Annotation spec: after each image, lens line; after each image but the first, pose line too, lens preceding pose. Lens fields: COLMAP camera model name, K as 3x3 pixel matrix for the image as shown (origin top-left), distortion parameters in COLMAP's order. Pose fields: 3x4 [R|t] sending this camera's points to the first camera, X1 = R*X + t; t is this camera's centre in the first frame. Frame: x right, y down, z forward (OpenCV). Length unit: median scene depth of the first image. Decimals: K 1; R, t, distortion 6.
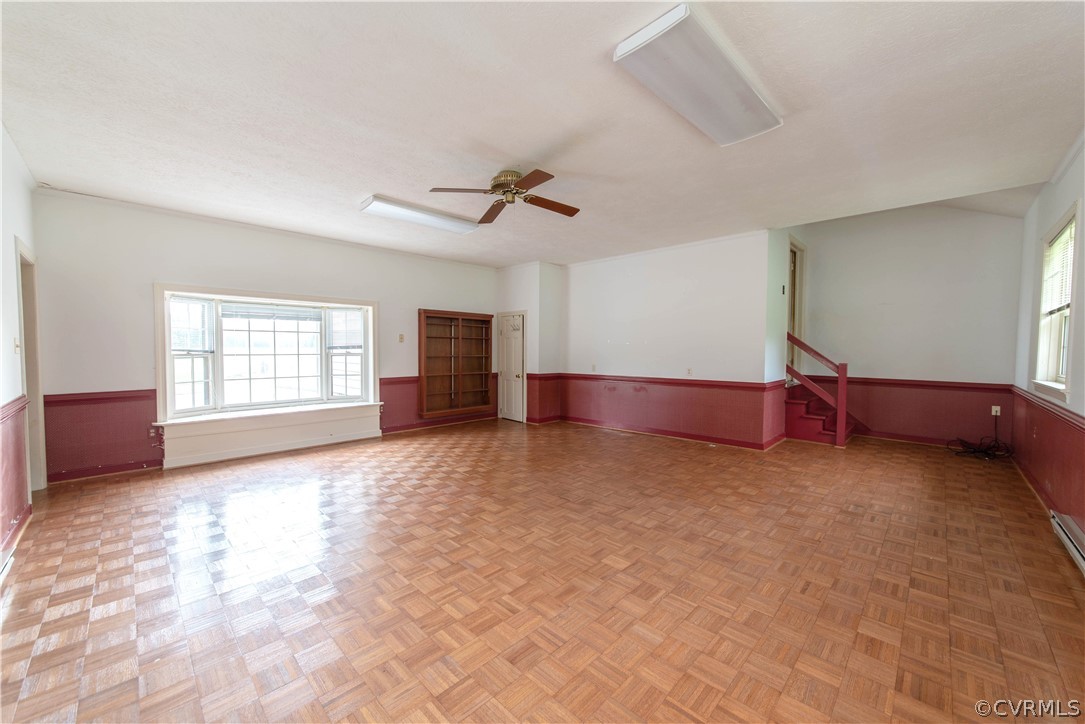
lens RADIAL K [[412.4, 0, 545.8], [0, 412.4, 364.3], [0, 0, 1]] dist [0.002476, 0.000231]
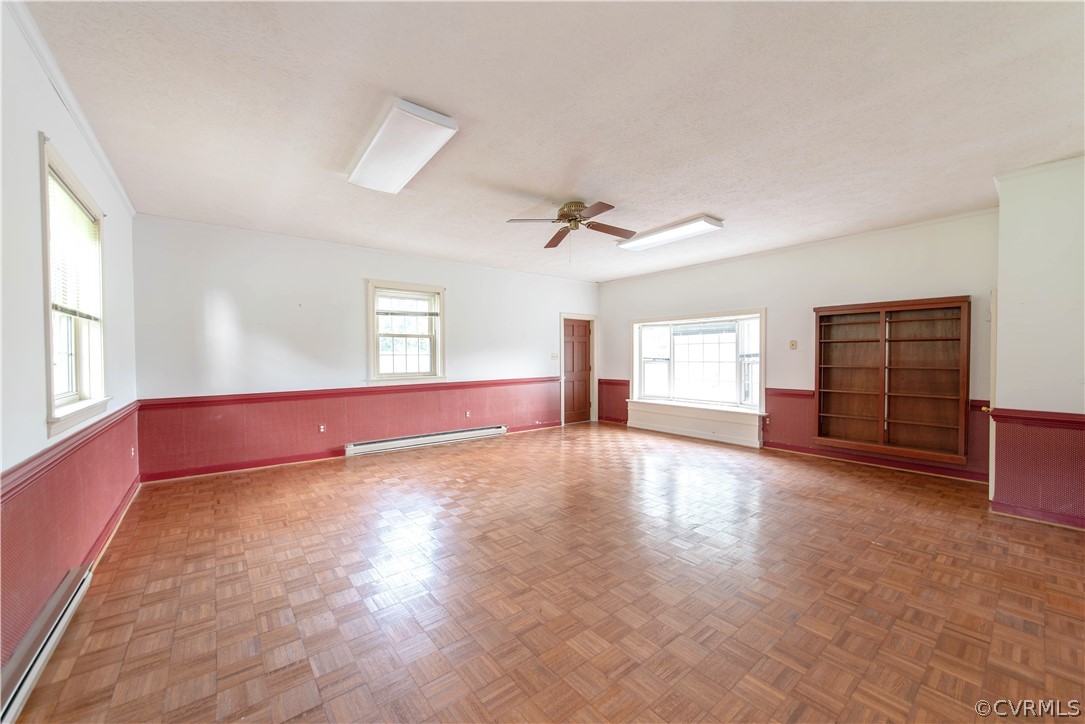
lens RADIAL K [[412.4, 0, 545.5], [0, 412.4, 362.2], [0, 0, 1]] dist [0.002476, 0.000231]
pose [[-0.121247, 0.007862, -0.992591, 0.624153], [-0.036361, 0.999262, 0.012357, -0.019489], [0.991956, 0.037590, -0.120871, 0.635035]]
